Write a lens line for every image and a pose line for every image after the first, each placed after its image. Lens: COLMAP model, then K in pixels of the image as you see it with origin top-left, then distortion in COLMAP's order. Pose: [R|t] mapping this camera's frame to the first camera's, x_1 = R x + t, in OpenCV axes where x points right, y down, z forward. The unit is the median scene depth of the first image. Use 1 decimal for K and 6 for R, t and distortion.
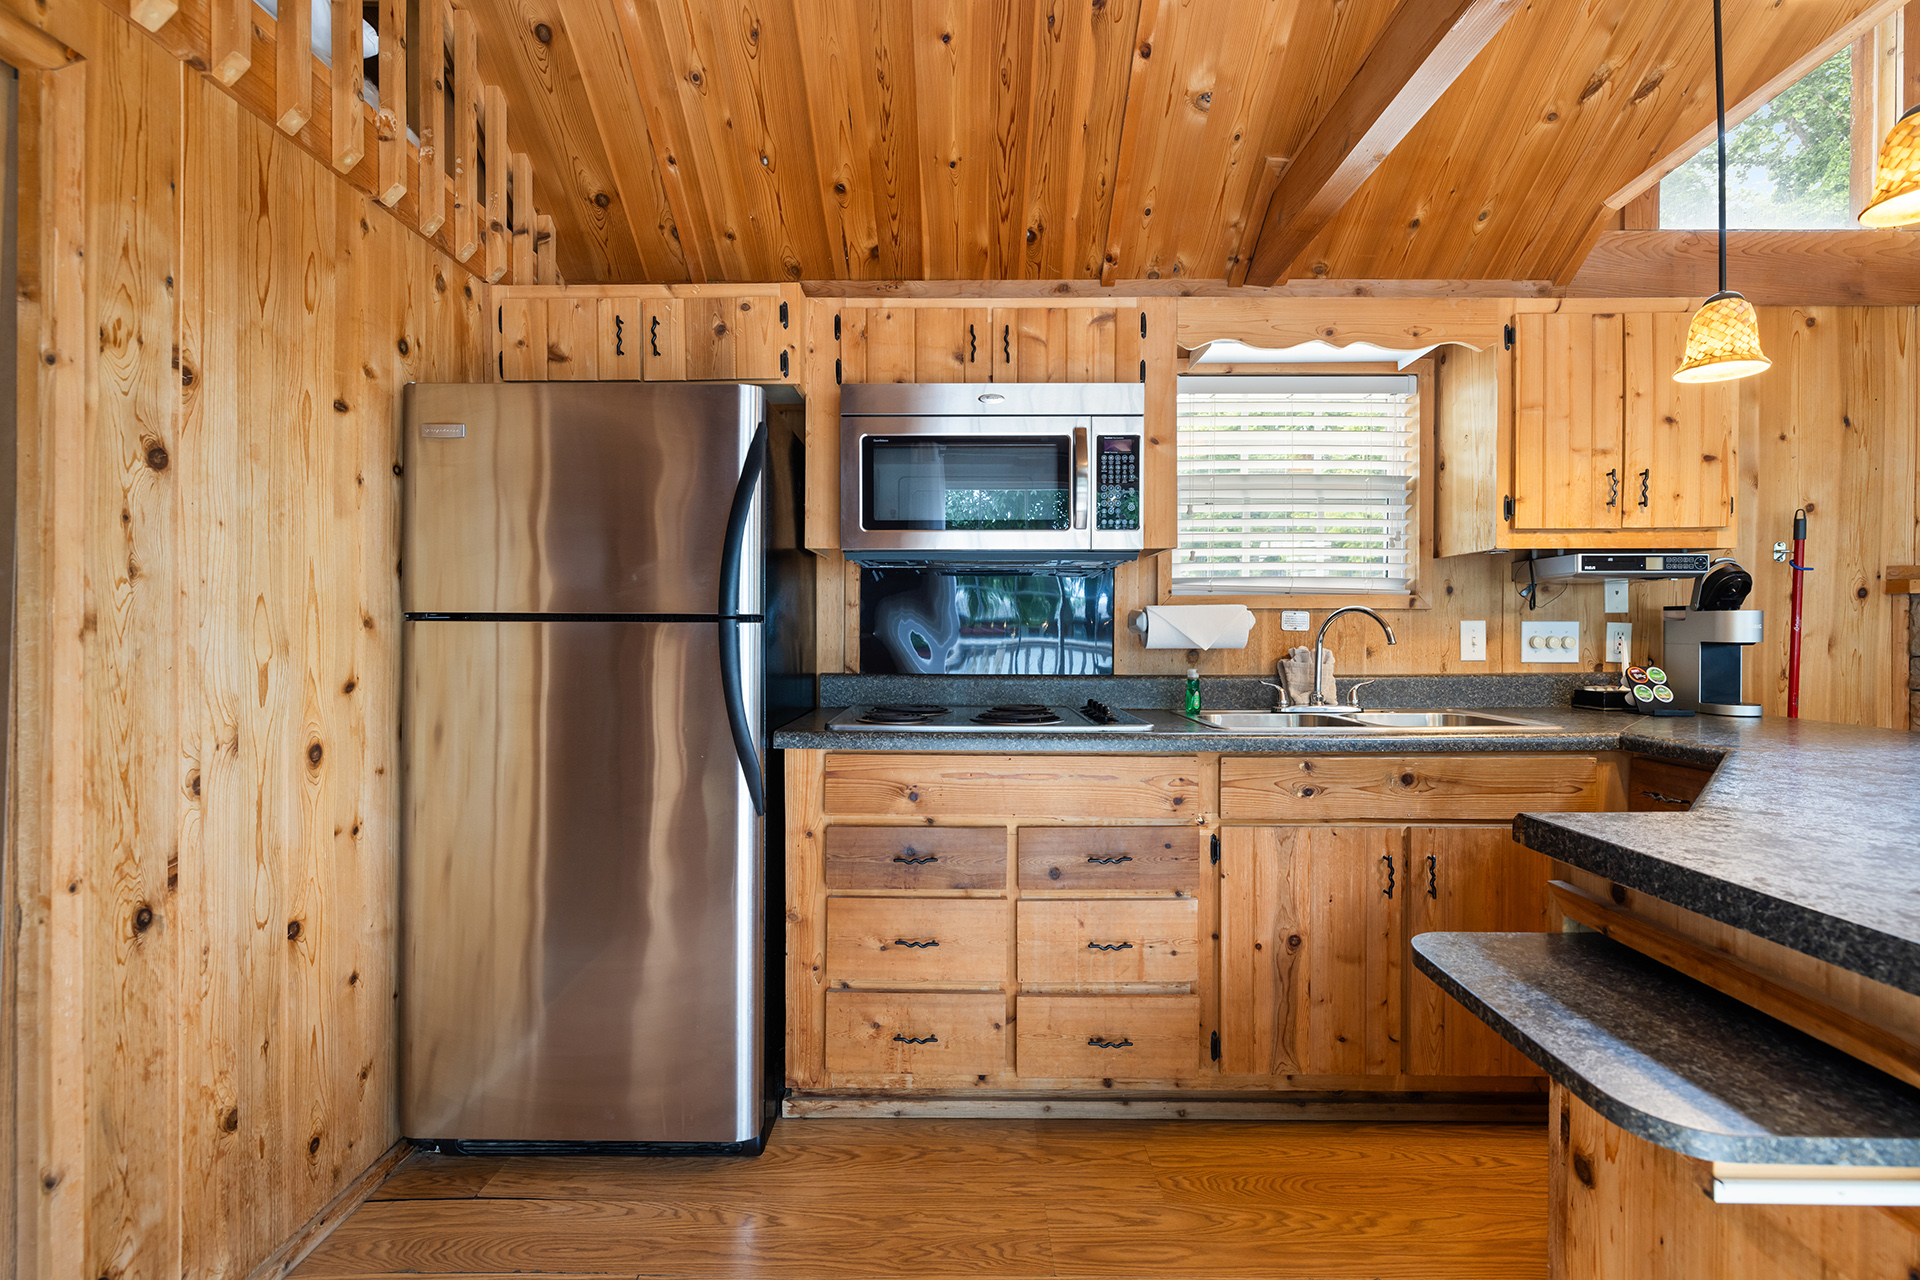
lens RADIAL K [[862.3, 0, 942.5], [0, 862.3, 635.6], [0, 0, 1]] dist [-0.003205, 0.000704]
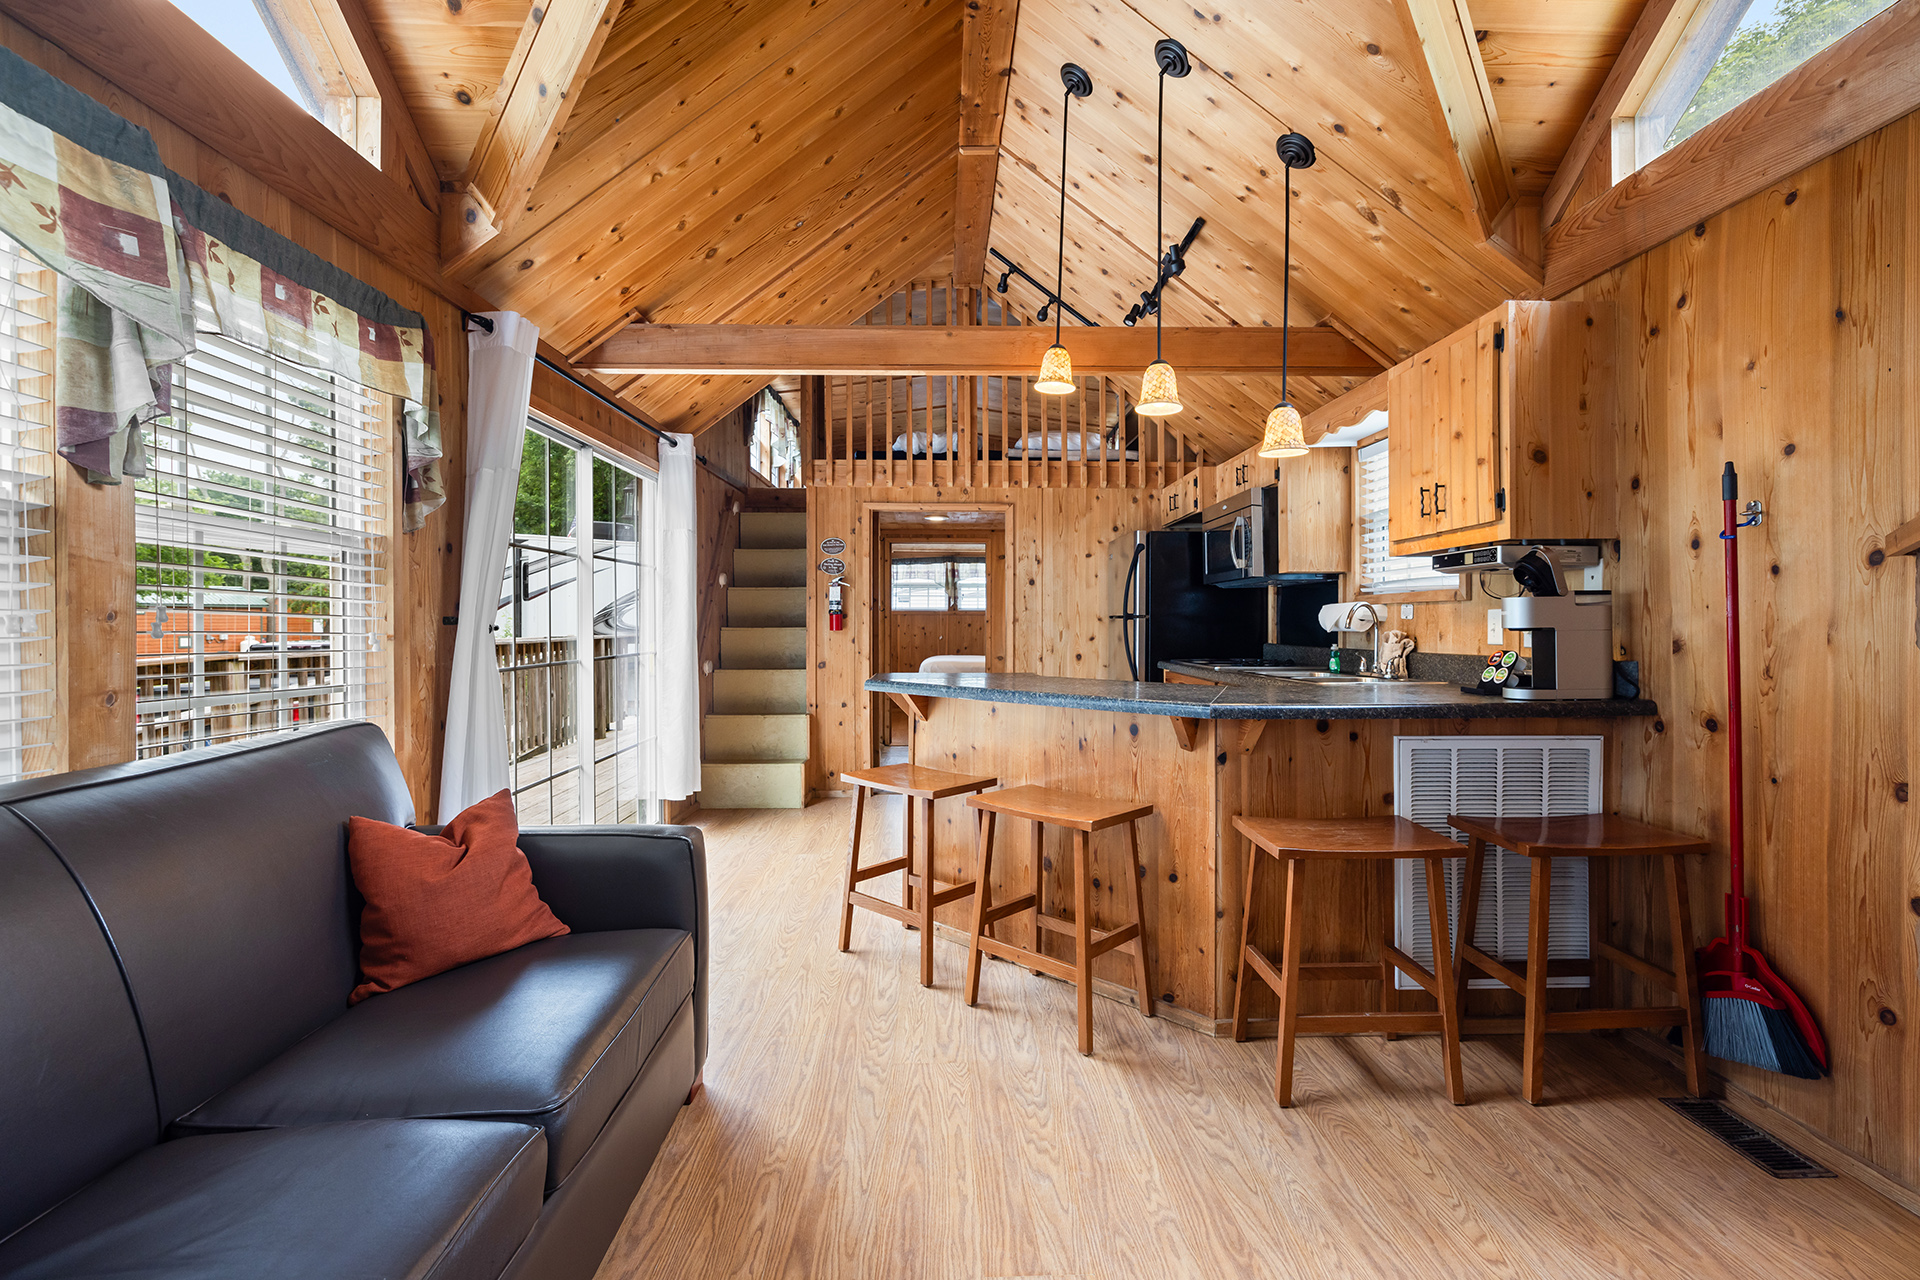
lens RADIAL K [[862.3, 0, 963.4], [0, 862.3, 625.6], [0, 0, 1]] dist [-0.003205, 0.000704]
pose [[0.032273, 0.000642, -0.999479, 1.857430], [-0.002007, 0.999998, 0.000578, 0.005197], [0.999477, 0.001987, 0.032274, 0.283952]]
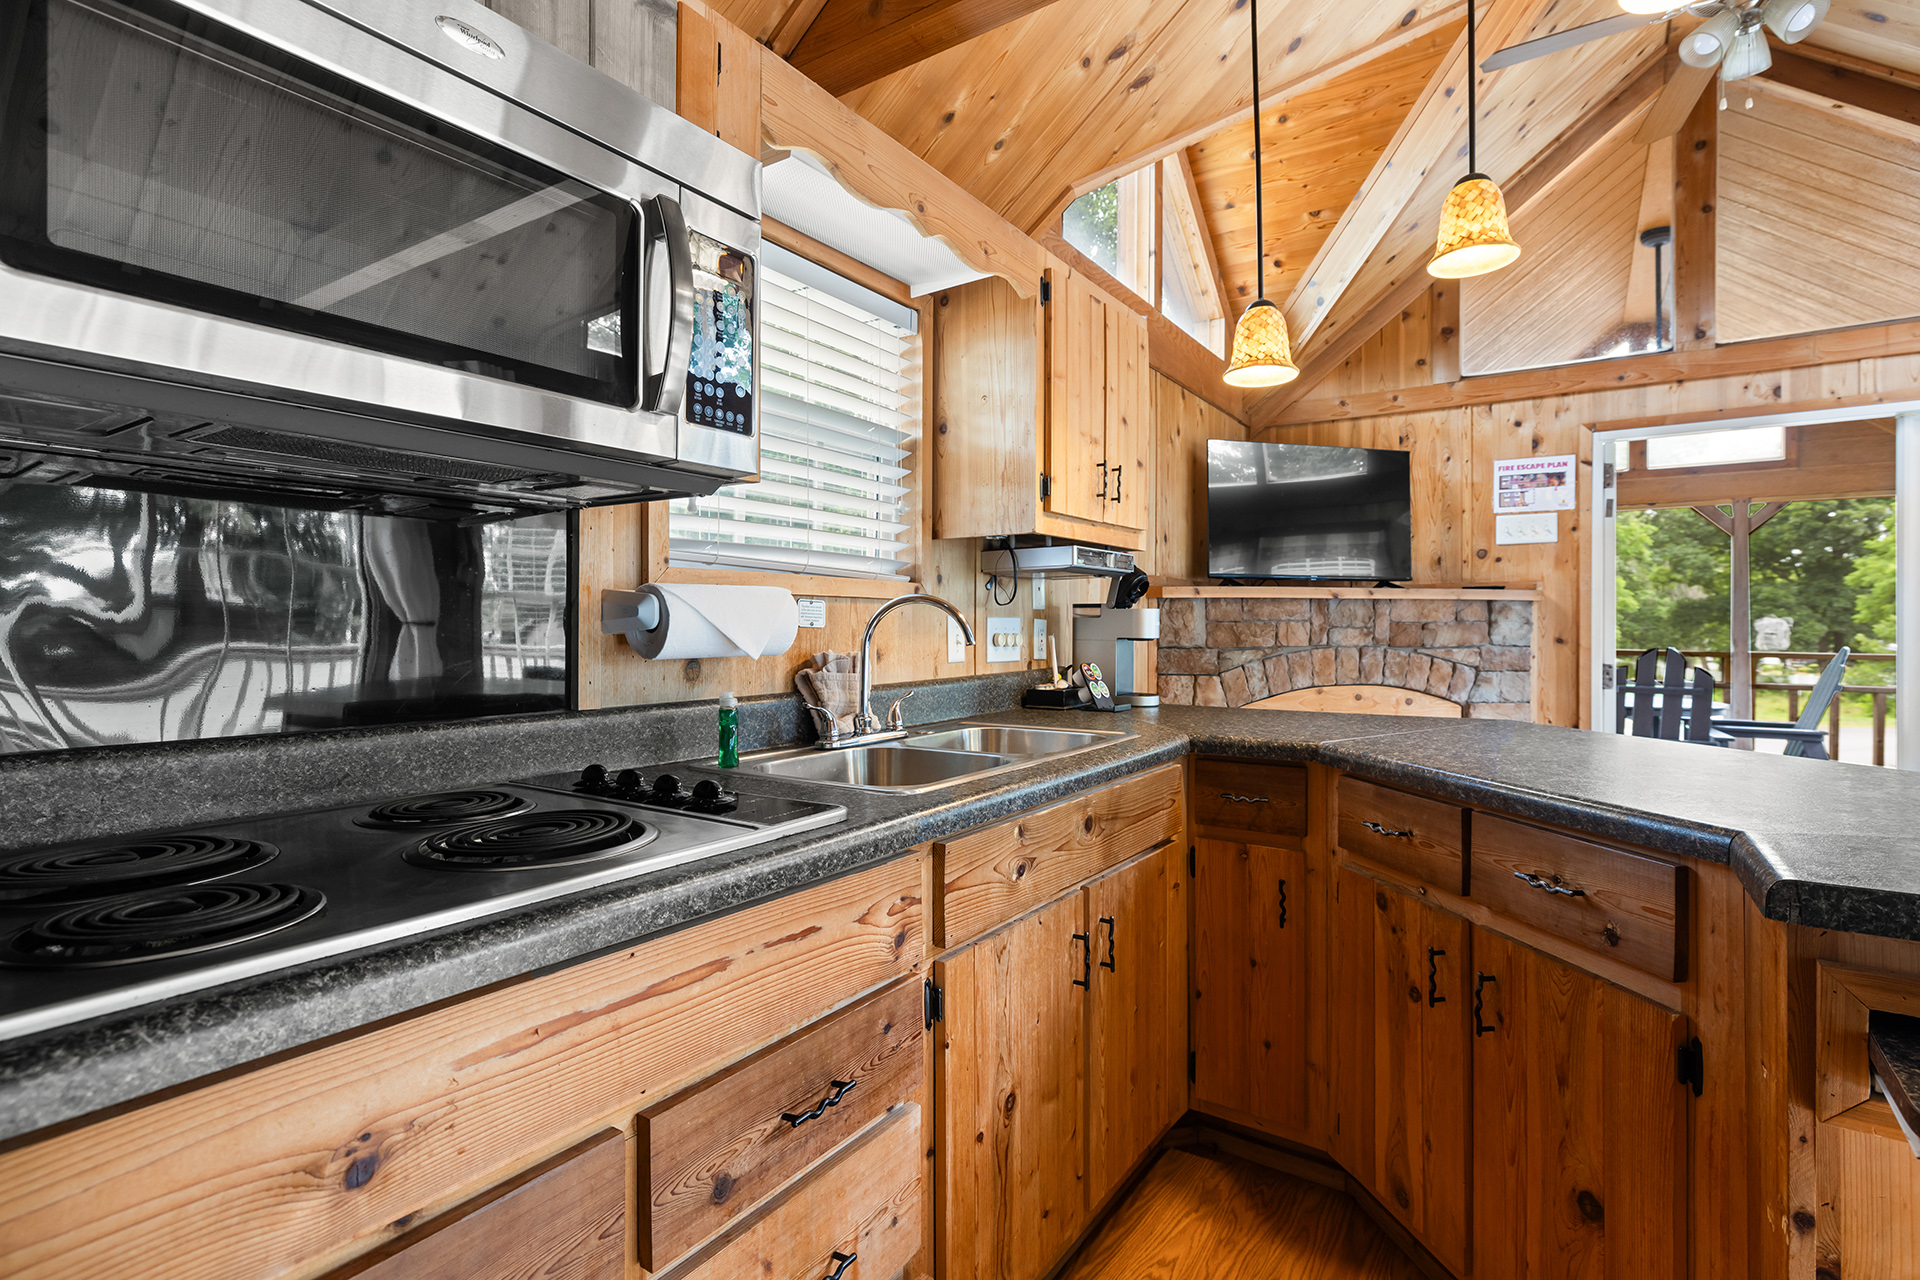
lens RADIAL K [[922.4, 0, 985.0], [0, 922.4, 628.2], [0, 0, 1]] dist [-0.007468, 0.002960]
pose [[0.541460, -0.000275, 0.840726, -0.152494], [0.003422, 0.999992, -0.001877, -0.003206], [-0.840719, 0.003893, 0.541457, 0.515837]]
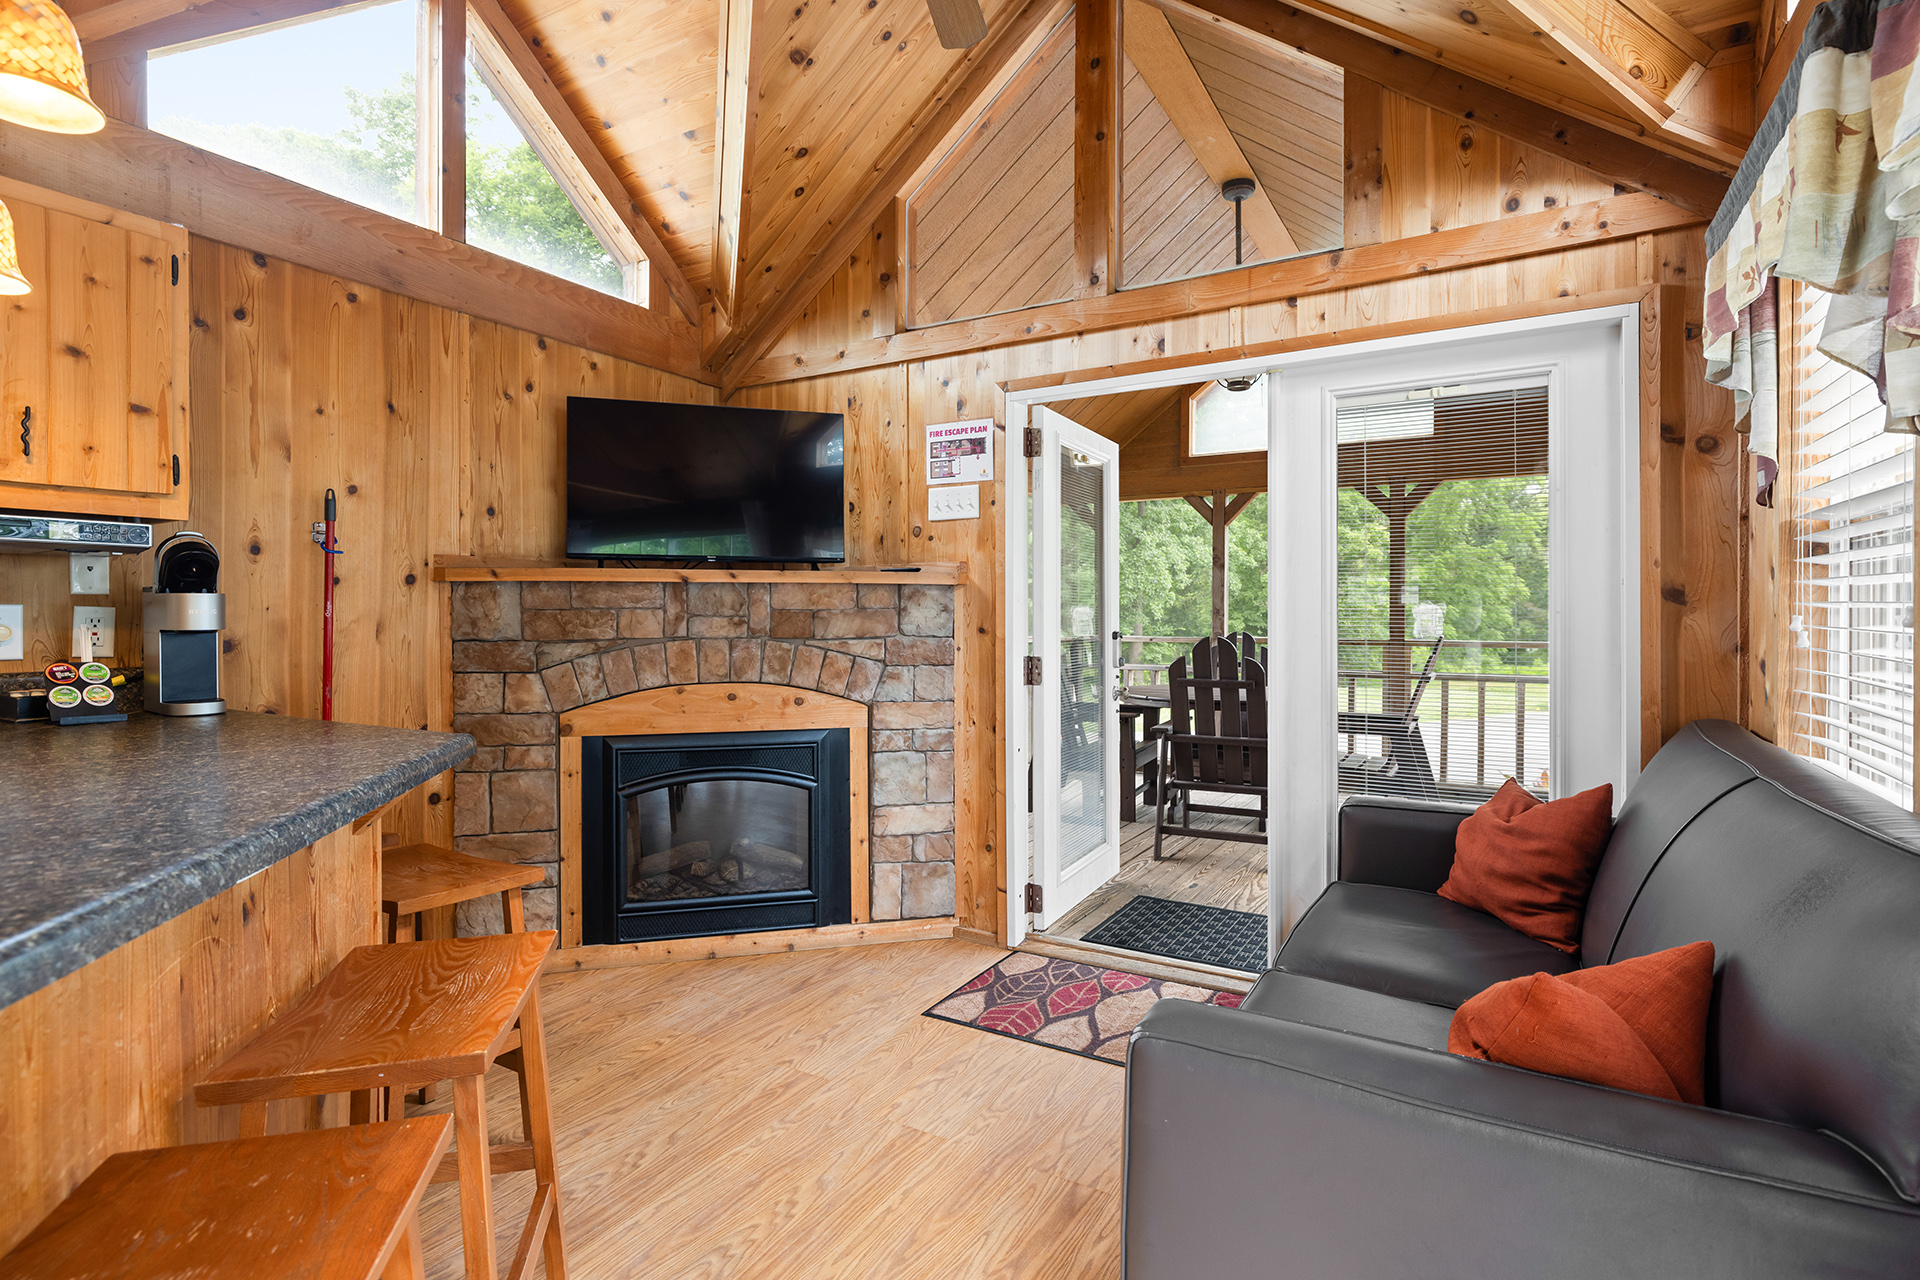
lens RADIAL K [[922.4, 0, 974.0], [0, 922.4, 622.3], [0, 0, 1]] dist [-0.007468, 0.002960]
pose [[0.491106, -0.006720, 0.871074, 0.483241], [0.005966, 0.999973, 0.004351, 0.000448], [-0.871080, 0.003060, 0.491132, -0.126202]]
